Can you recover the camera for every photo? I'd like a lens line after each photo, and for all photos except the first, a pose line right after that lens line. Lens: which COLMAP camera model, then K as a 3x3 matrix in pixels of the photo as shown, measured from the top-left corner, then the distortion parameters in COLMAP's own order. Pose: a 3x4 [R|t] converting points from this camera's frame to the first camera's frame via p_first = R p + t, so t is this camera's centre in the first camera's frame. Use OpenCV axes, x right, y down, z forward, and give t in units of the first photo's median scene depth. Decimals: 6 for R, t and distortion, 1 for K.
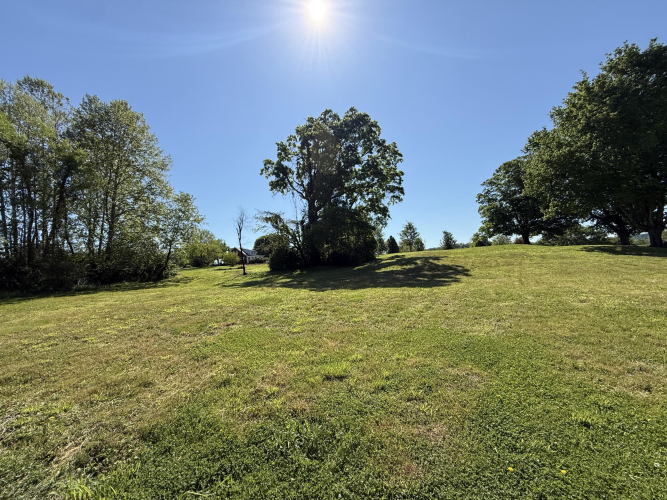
lens RADIAL K [[265.9, 0, 330.2], [0, 265.9, 248.5], [0, 0, 1]] dist [0.000187, -0.000157]
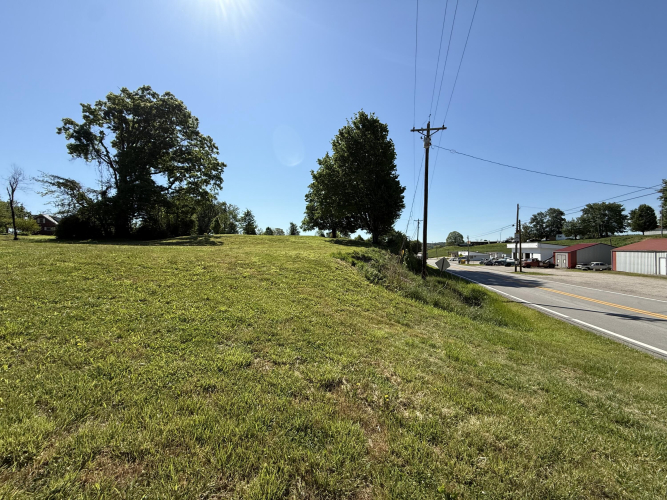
lens RADIAL K [[265.9, 0, 332.0], [0, 265.9, 249.7], [0, 0, 1]] dist [0.000187, -0.000157]
pose [[0.898844, 0.066205, 0.433239, 0.220724], [-0.086795, 0.995836, 0.027896, 0.008474], [-0.429588, -0.062677, 0.900847, -0.248535]]
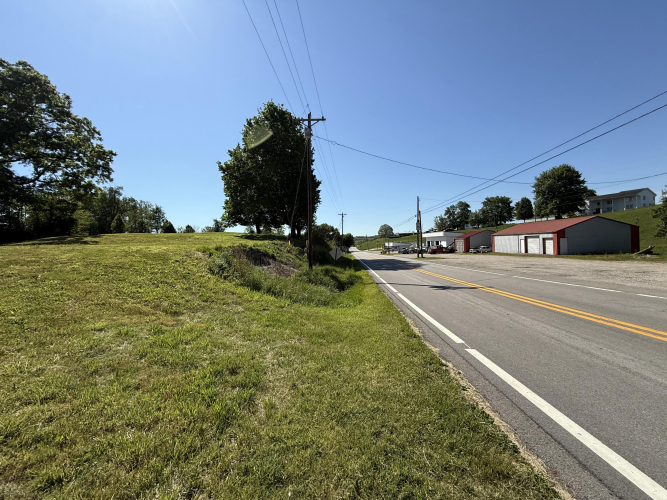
lens RADIAL K [[265.9, 0, 331.5], [0, 265.9, 250.1], [0, 0, 1]] dist [0.000187, -0.000157]
pose [[0.785737, 0.016670, 0.618336, 0.308931], [-0.044808, 0.998545, 0.030018, 0.010633], [-0.616936, -0.051292, 0.785340, -0.294787]]
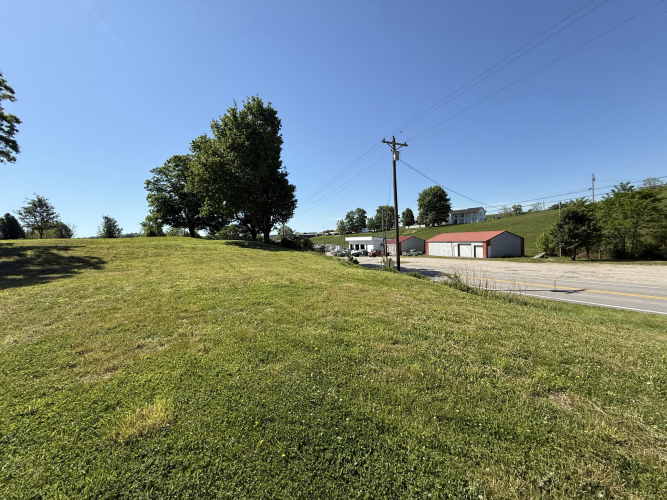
lens RADIAL K [[265.9, 0, 333.1], [0, 265.9, 250.3], [0, 0, 1]] dist [0.000187, -0.000157]
pose [[0.457707, 0.009967, 0.889047, 0.047355], [-0.043074, 0.999012, 0.010976, 0.001089], [-0.888059, -0.043319, 0.457684, -0.015901]]
